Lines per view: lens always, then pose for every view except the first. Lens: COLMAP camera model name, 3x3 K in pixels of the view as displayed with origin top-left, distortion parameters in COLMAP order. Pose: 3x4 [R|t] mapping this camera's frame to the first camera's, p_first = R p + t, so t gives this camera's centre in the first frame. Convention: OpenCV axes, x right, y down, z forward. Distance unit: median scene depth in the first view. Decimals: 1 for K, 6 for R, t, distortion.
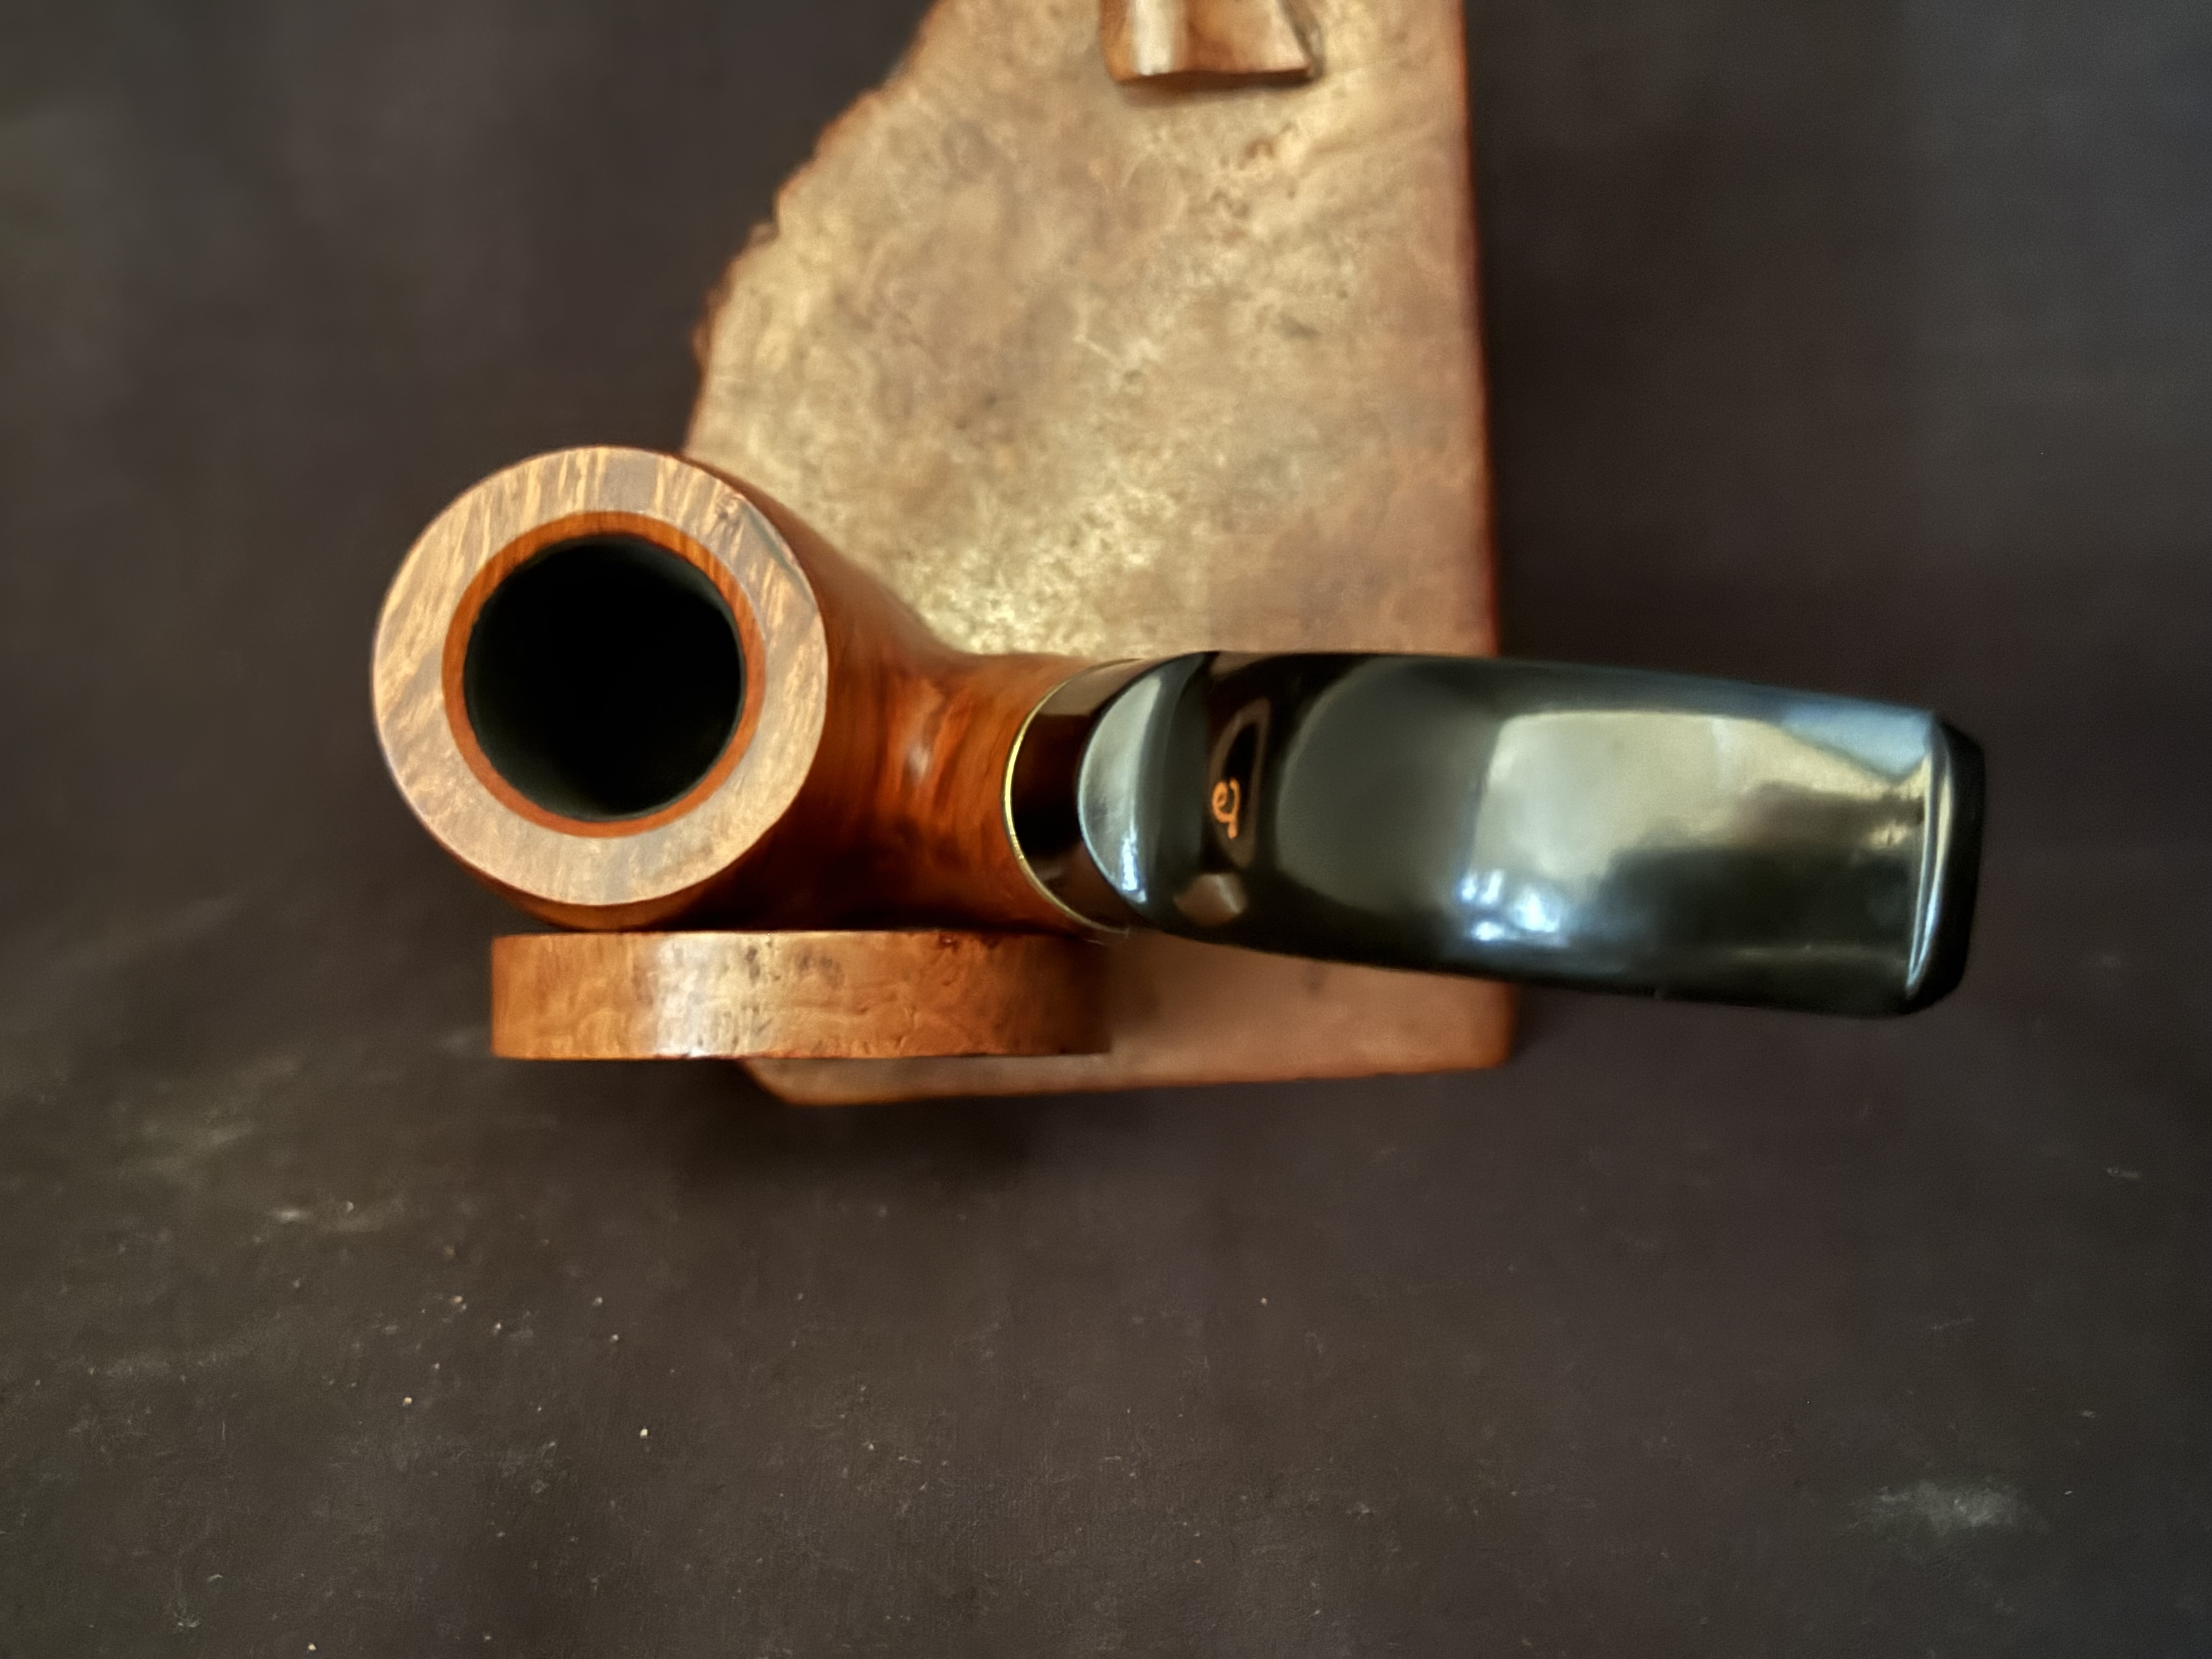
lens RADIAL K [[3327.6, 0, 1107.8], [0, 3327.6, 841.2], [0, 0, 1]] dist [0.052497, 0.000000]
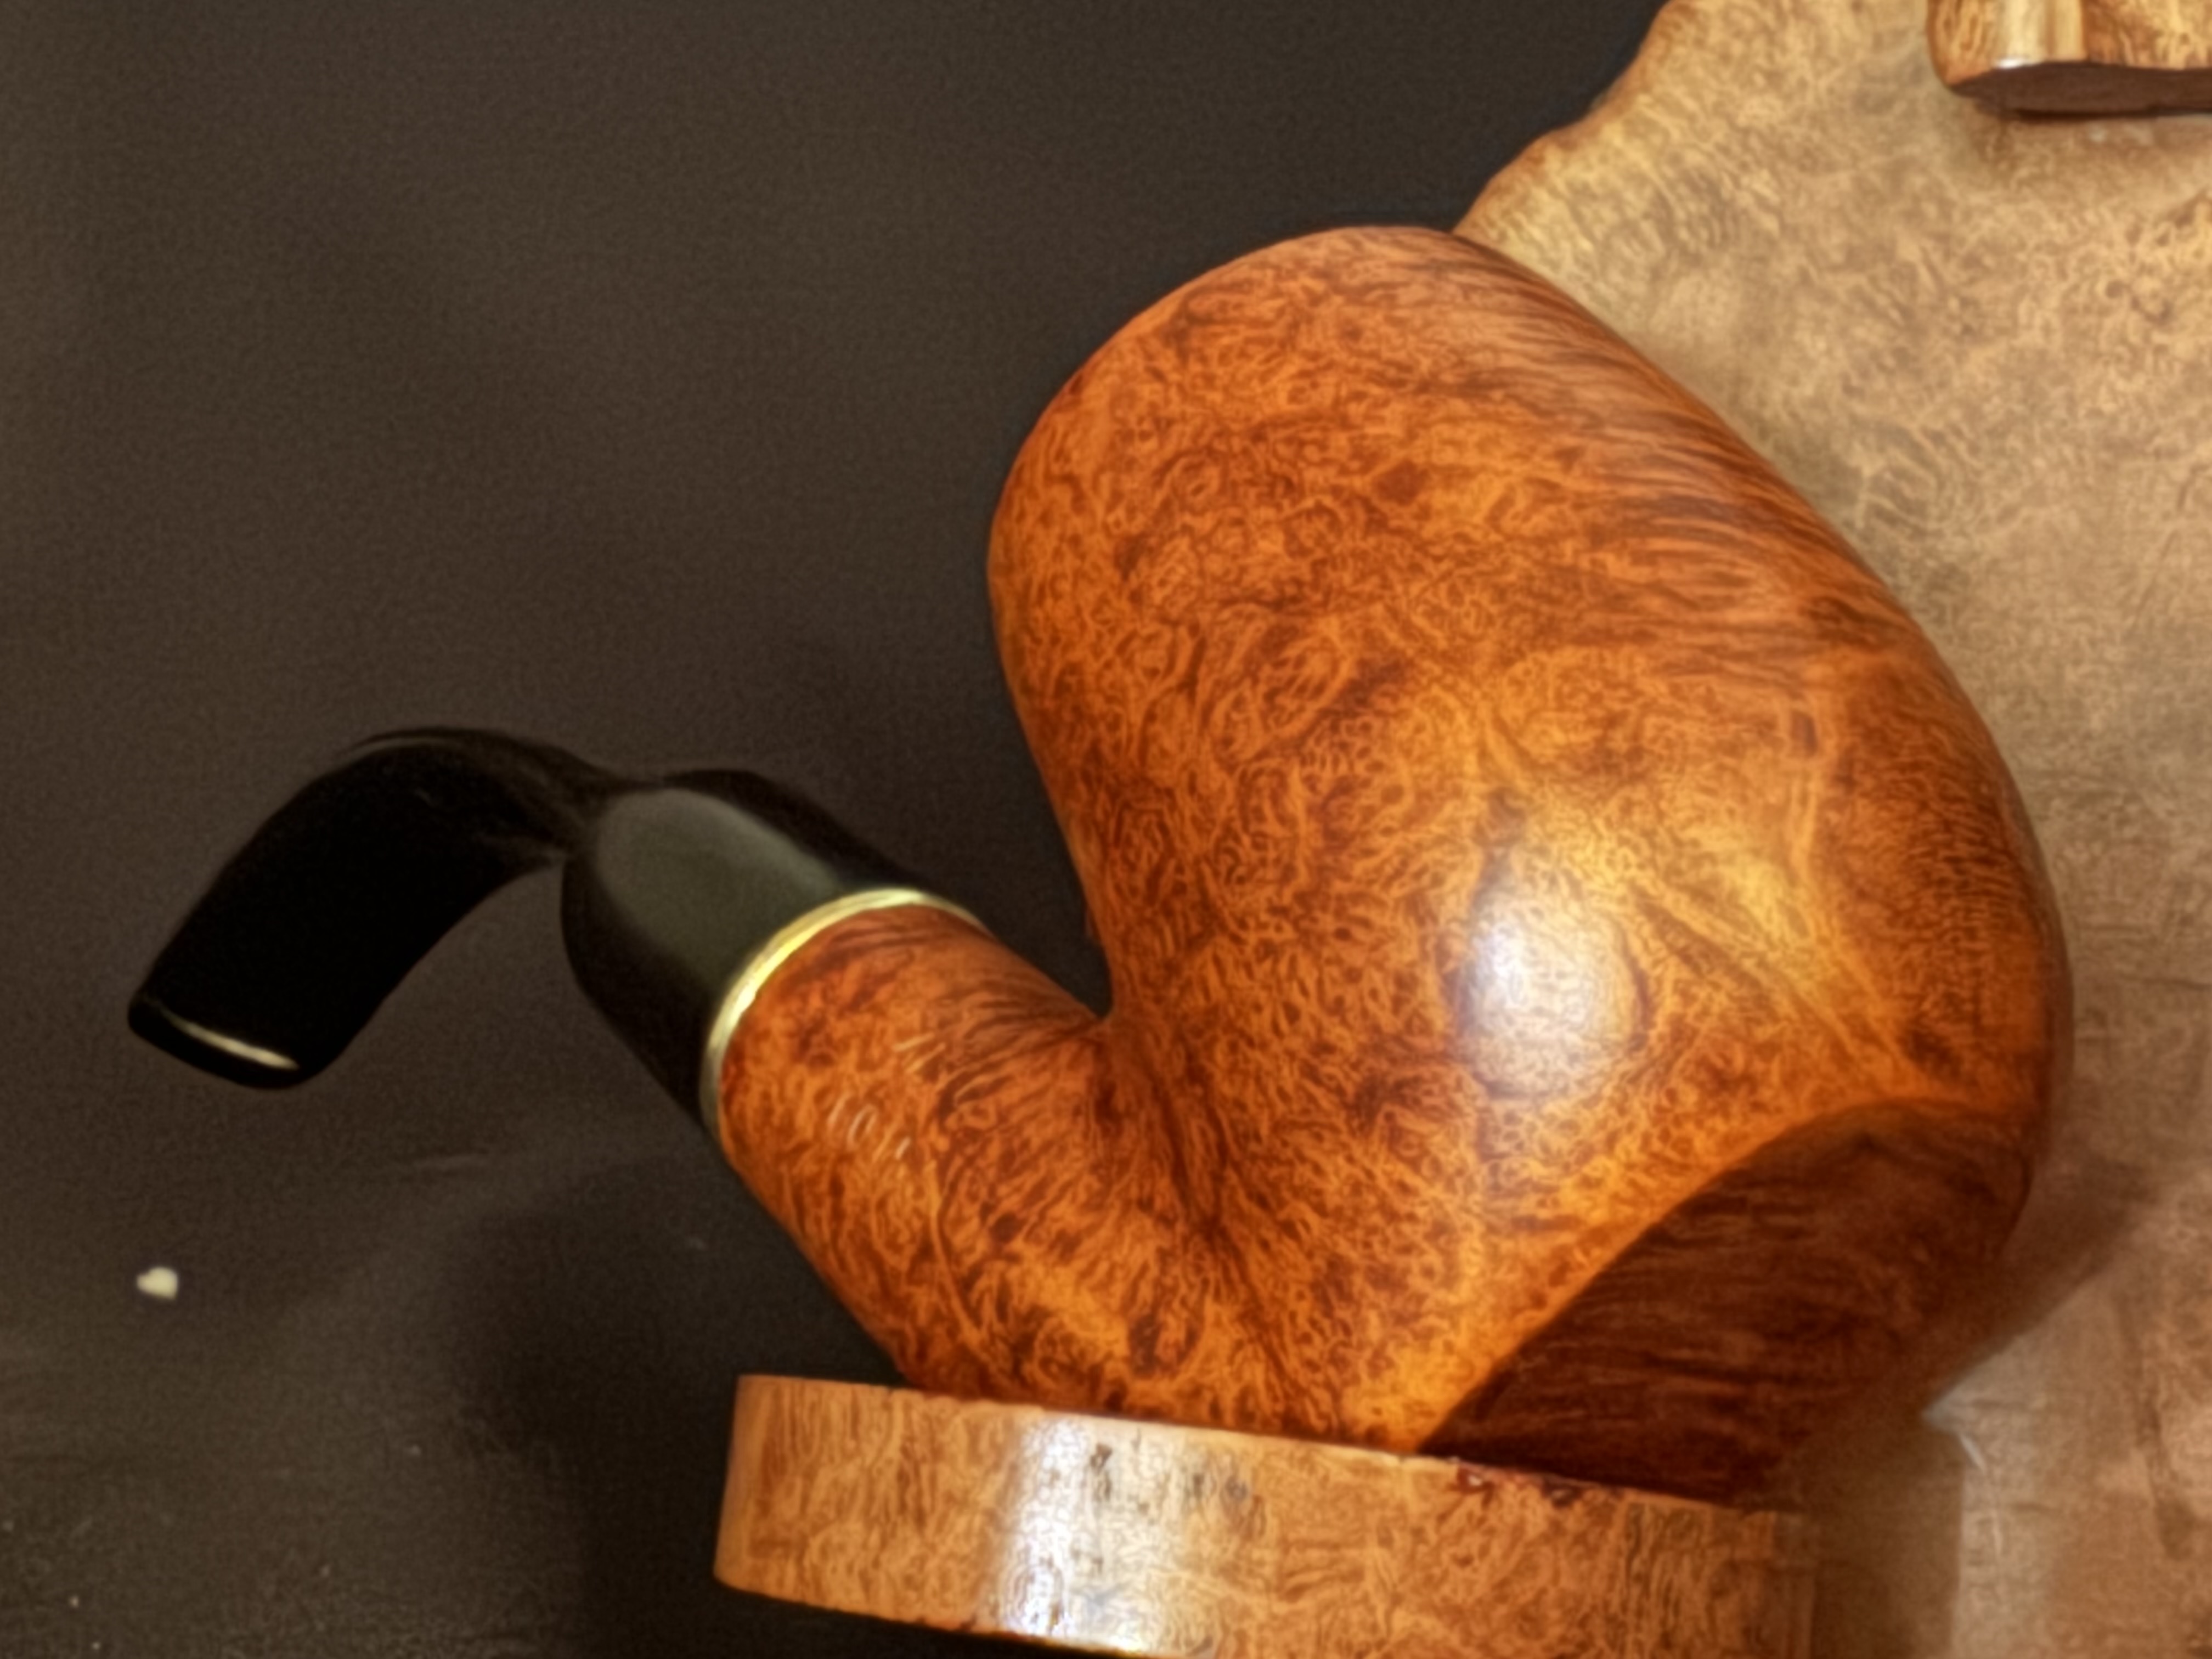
lens RADIAL K [[3246.0, 0, 864.1], [0, 3246.0, 834.9], [0, 0, 1]] dist [-0.005425, 0.000000]
pose [[0.939979, 0.067606, -0.334468, 0.023126], [-0.121088, 0.982474, -0.141715, 0.012024], [0.319025, 0.173709, 0.931691, 0.406431]]
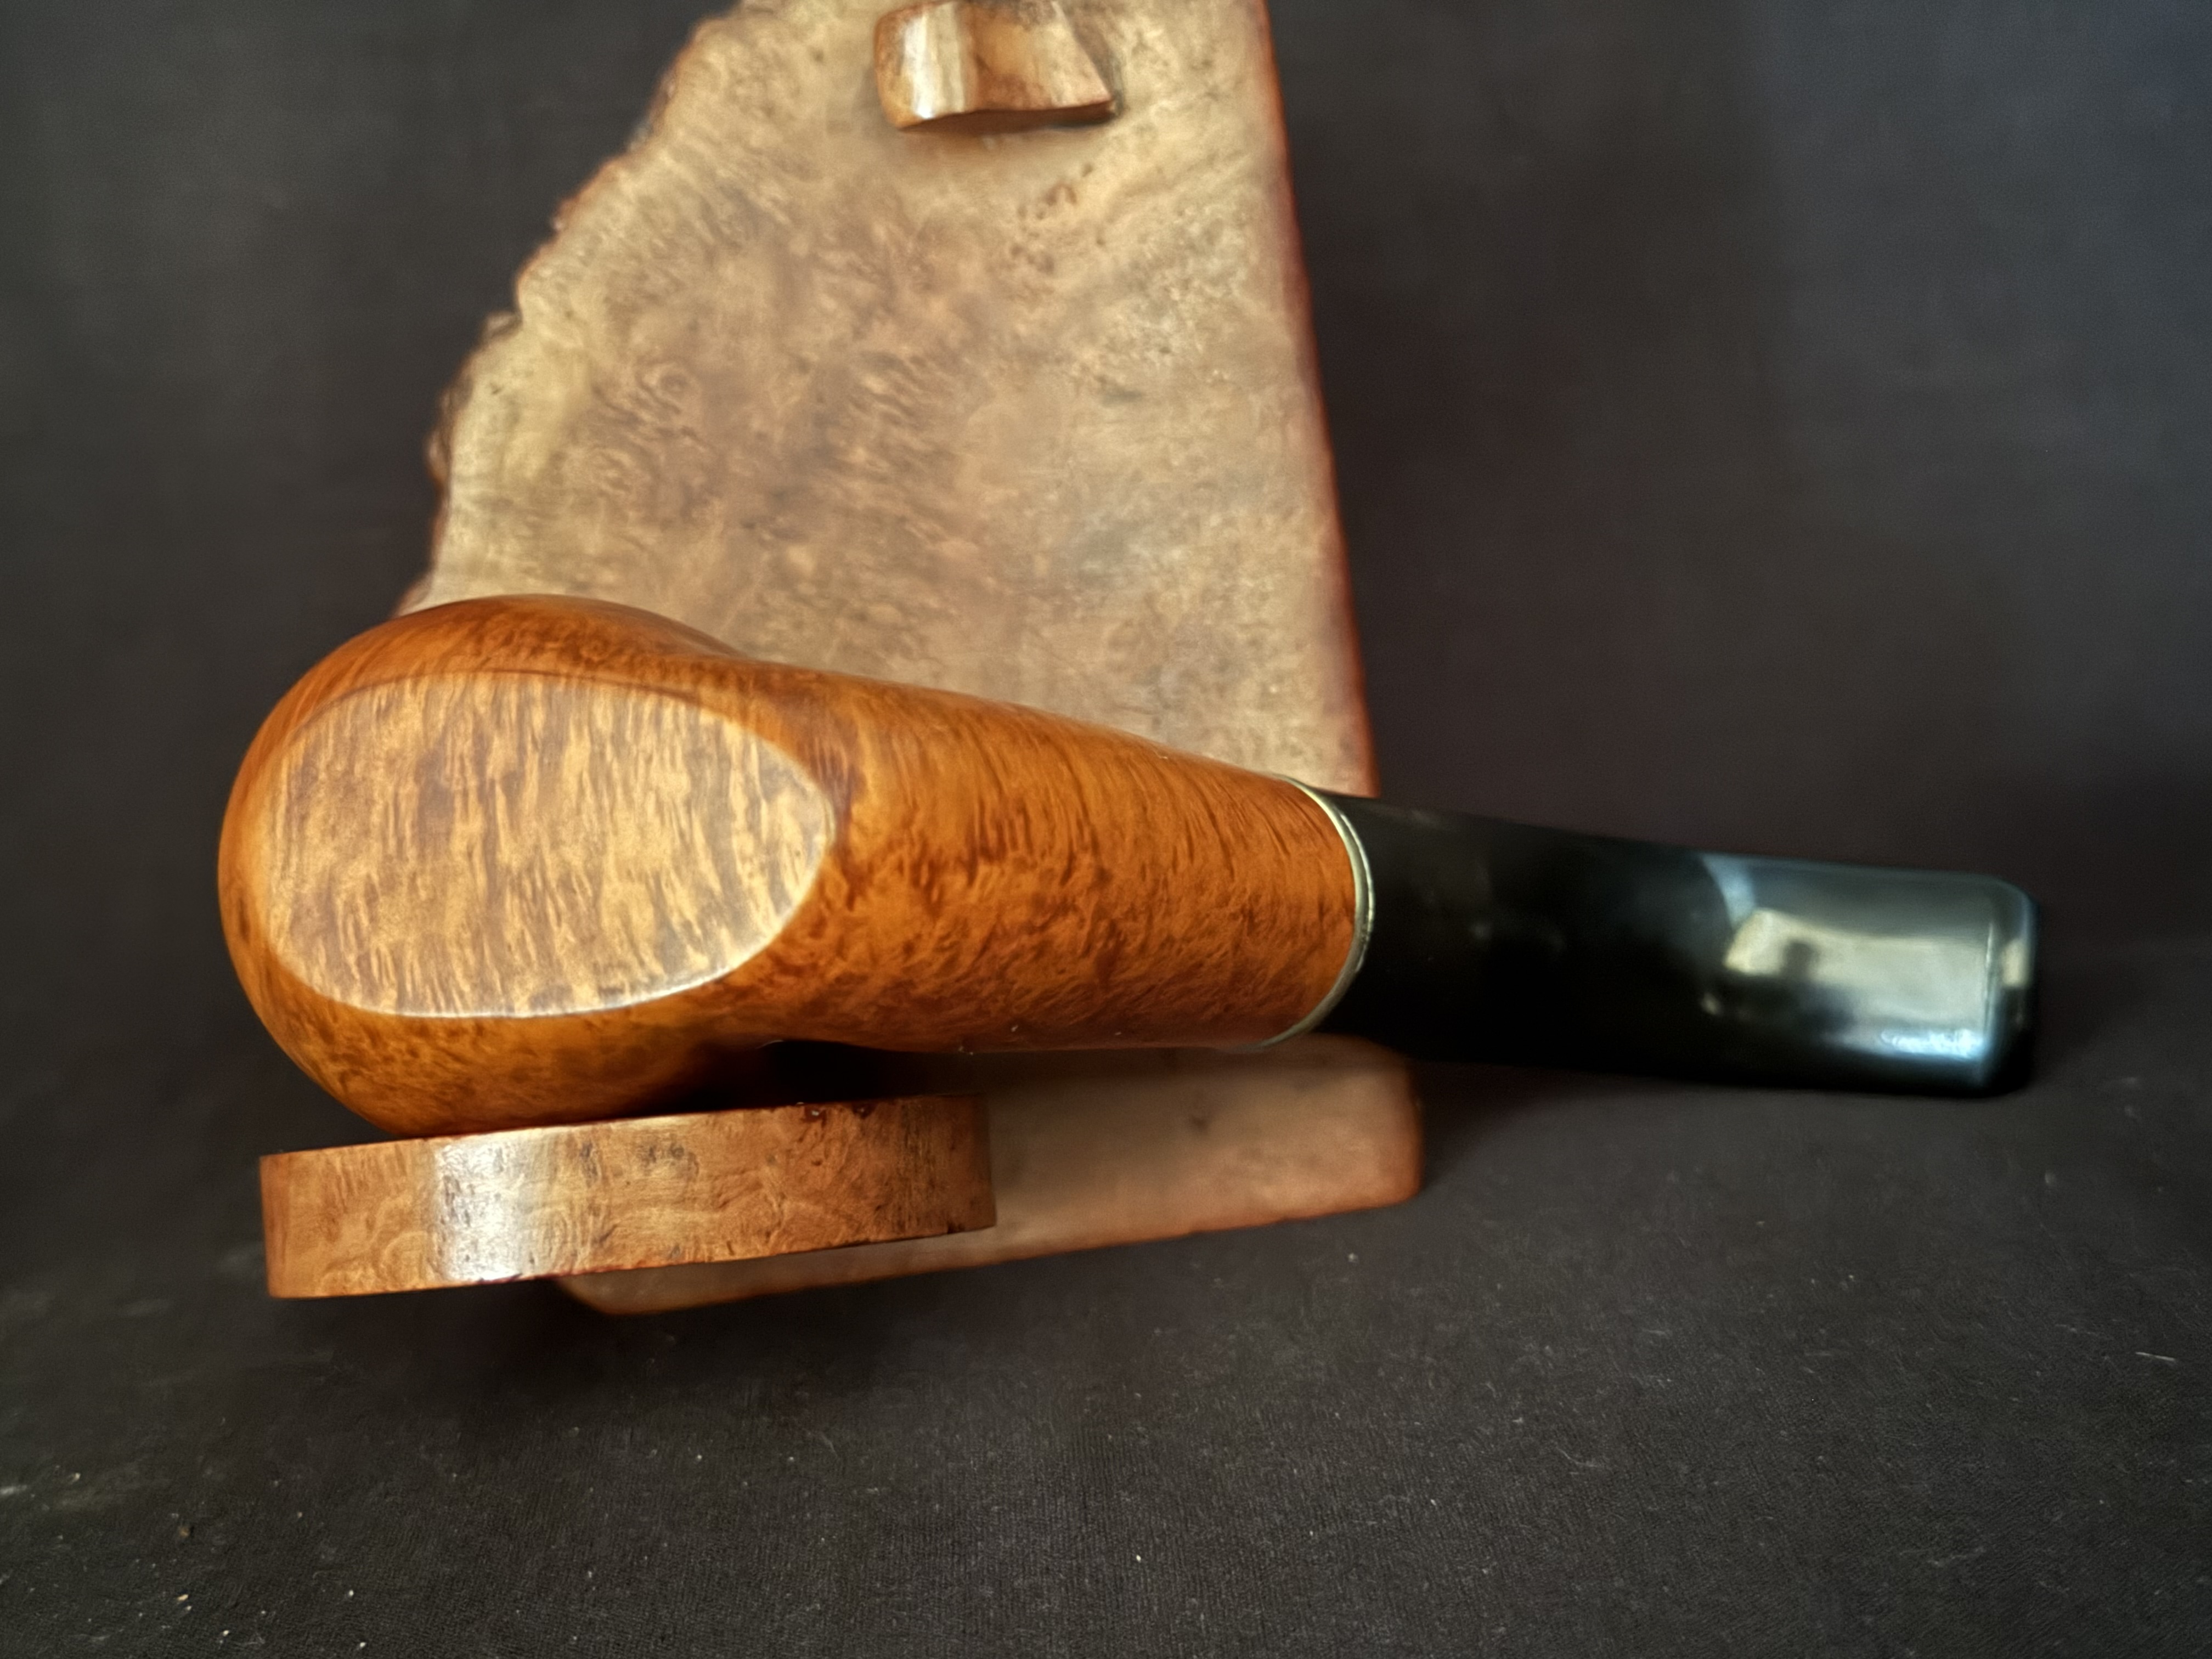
lens RADIAL K [[3327.6, 0, 1102.9], [0, 3327.6, 819.8], [0, 0, 1]] dist [0.052497, 0.000000]
pose [[0.990661, -0.077179, 0.112405, -0.056425], [0.082593, 0.995597, -0.044330, -0.000798], [-0.108489, 0.053200, 0.992673, 0.122679]]
